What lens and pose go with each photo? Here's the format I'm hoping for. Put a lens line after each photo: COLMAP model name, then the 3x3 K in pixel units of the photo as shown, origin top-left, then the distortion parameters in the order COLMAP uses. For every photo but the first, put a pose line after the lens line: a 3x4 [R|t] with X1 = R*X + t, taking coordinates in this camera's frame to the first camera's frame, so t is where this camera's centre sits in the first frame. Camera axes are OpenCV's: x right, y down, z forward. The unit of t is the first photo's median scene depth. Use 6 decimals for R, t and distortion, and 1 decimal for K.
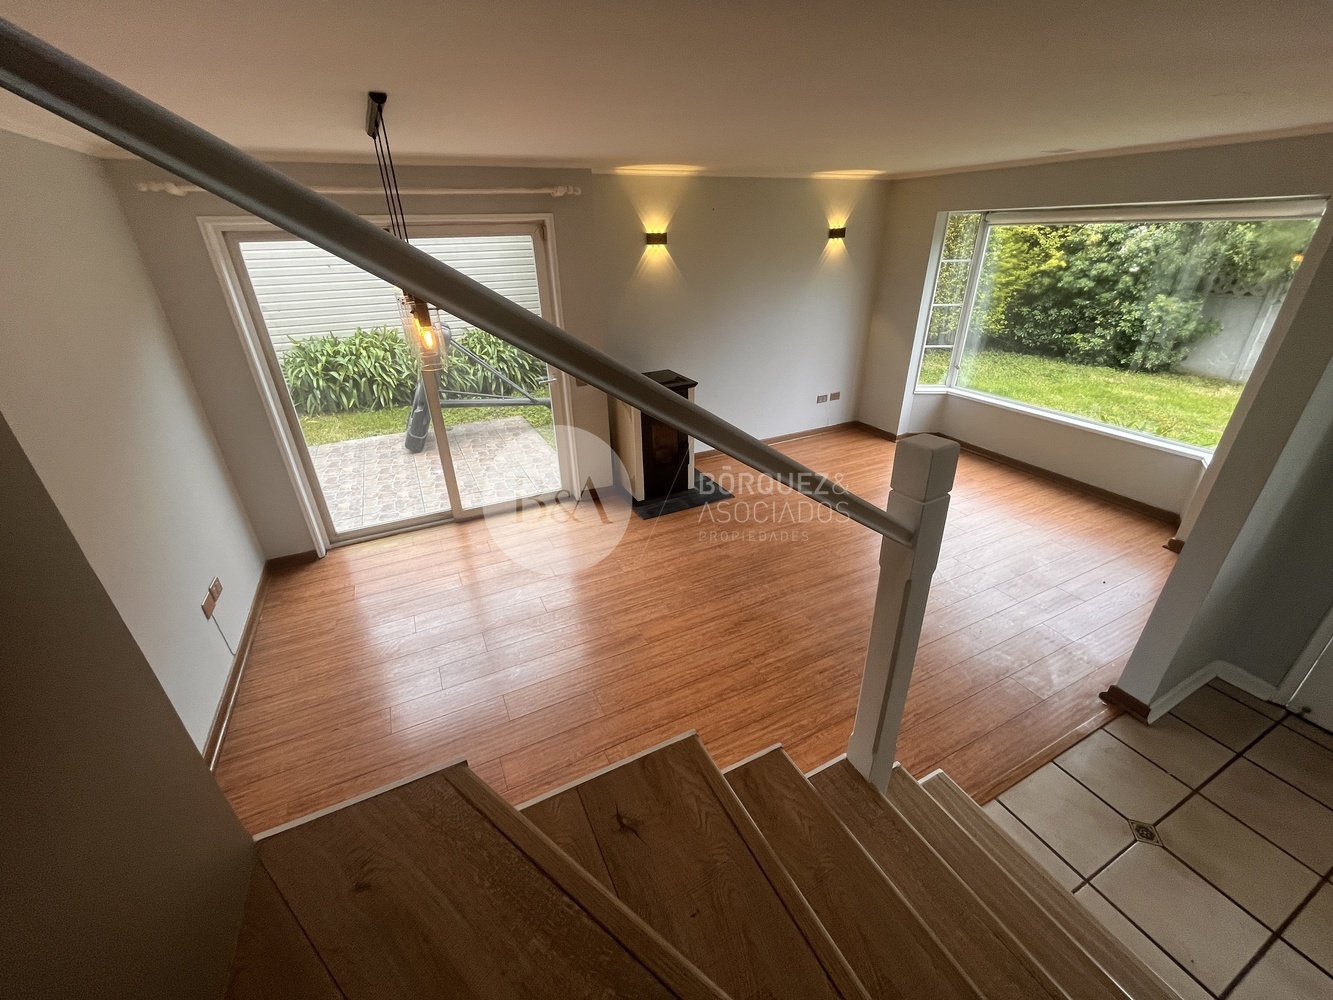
lens RADIAL K [[536.7, 0, 666.7], [0, 536.7, 495.1], [0, 0, 1]] dist [-0.004623, -0.000137]
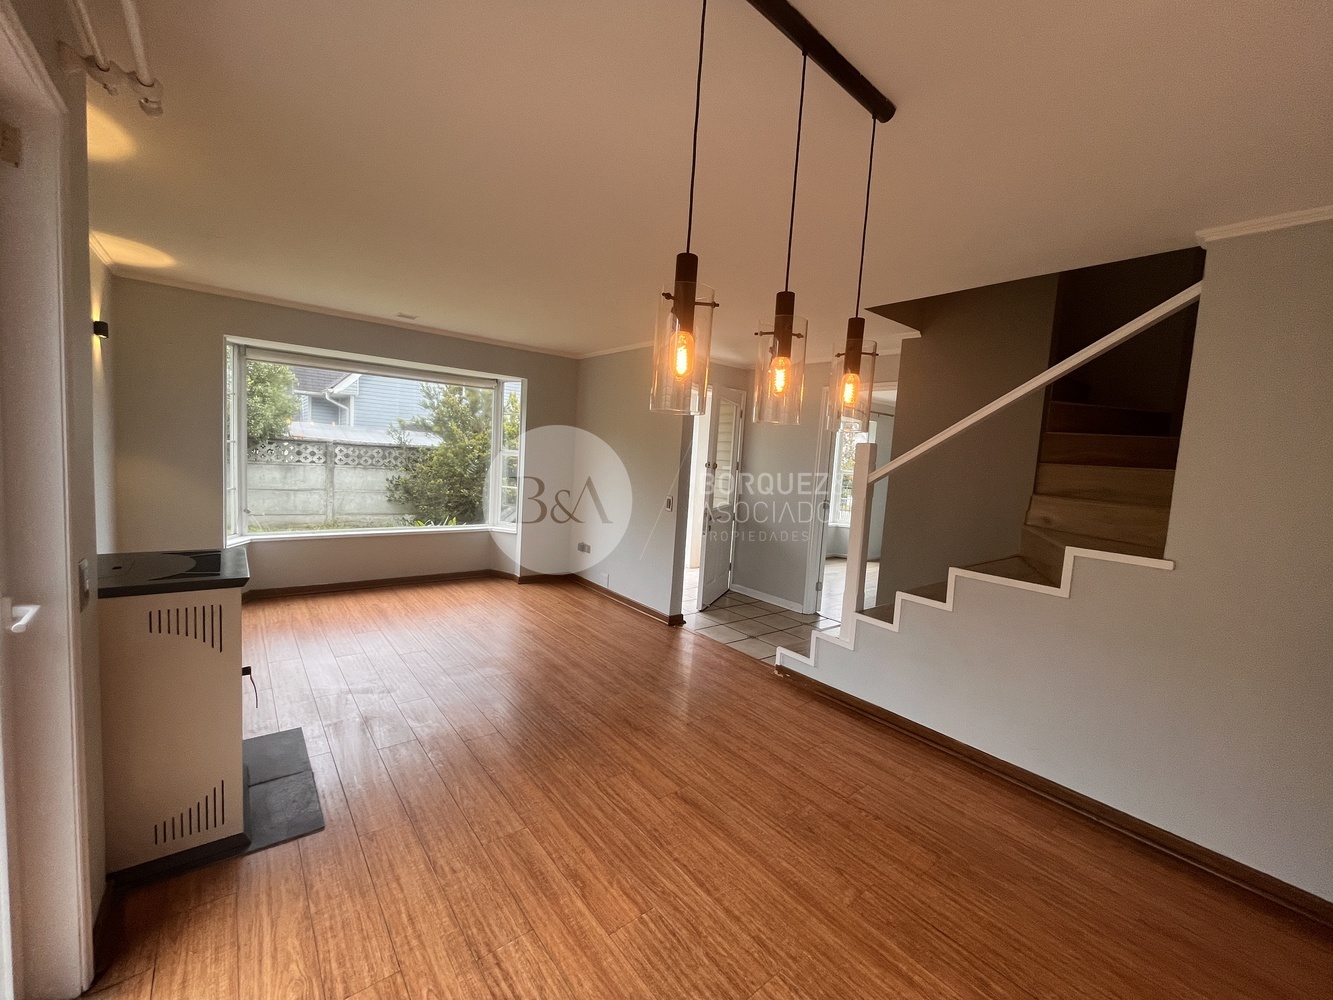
lens RADIAL K [[536.7, 0, 663.8], [0, 536.7, 498.8], [0, 0, 1]] dist [-0.004623, -0.000137]
pose [[-0.219416, -0.074948, 0.972748, -0.456297], [0.372195, 0.915210, 0.154468, -0.151217], [-0.901847, 0.395945, -0.172917, 0.584242]]
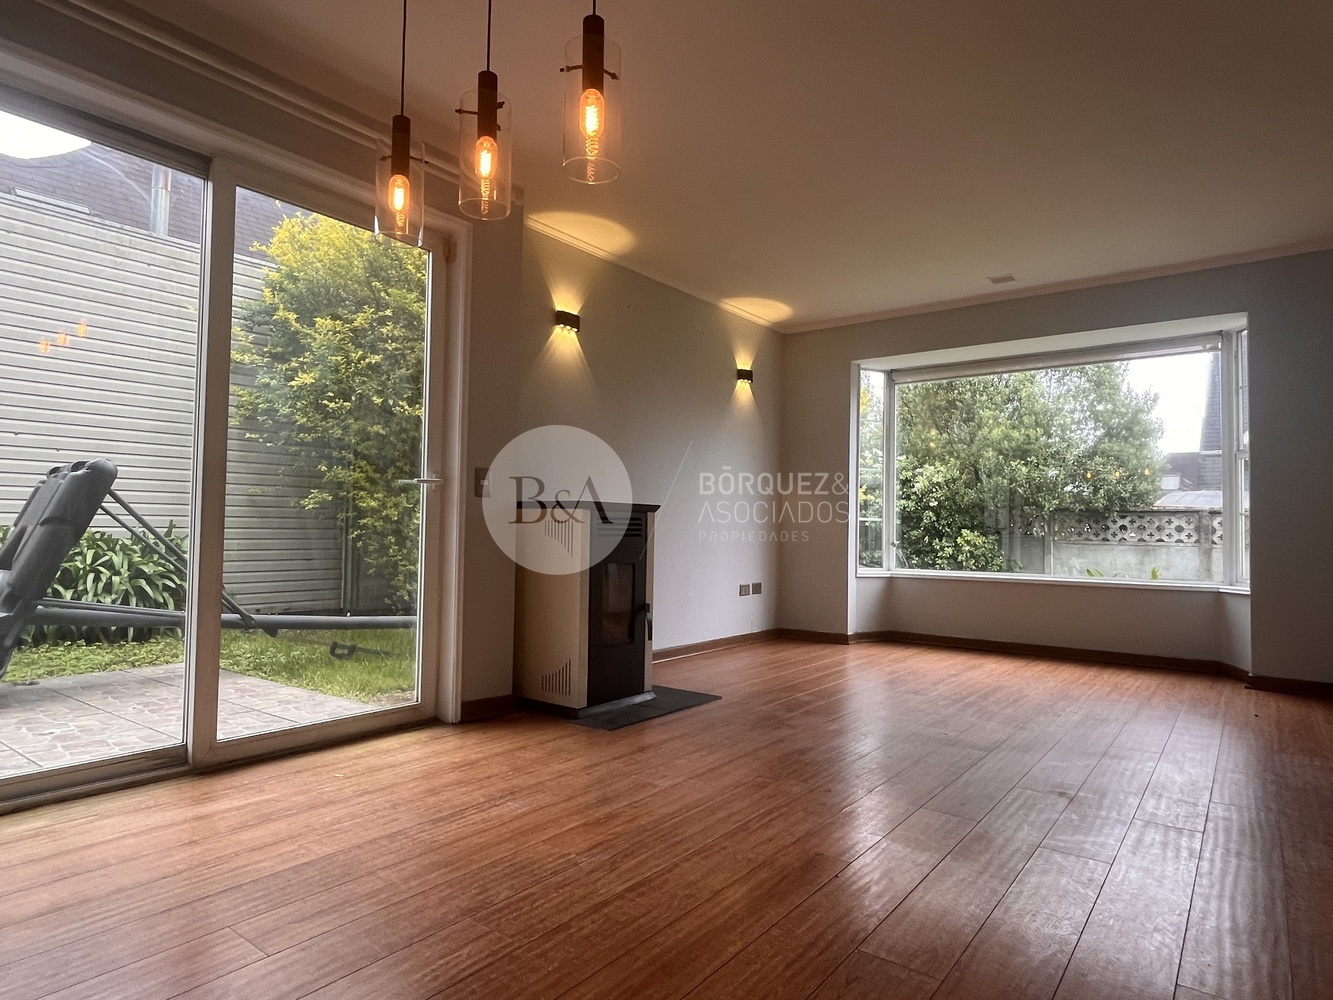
lens RADIAL K [[774.0, 0, 657.9], [0, 774.0, 501.9], [0, 0, 1]] dist [-0.008088, -0.000148]
pose [[0.897840, 0.049805, 0.437496, -0.288412], [0.160997, 0.887652, -0.431455, 0.151456], [-0.409833, 0.457813, 0.788951, 0.234036]]
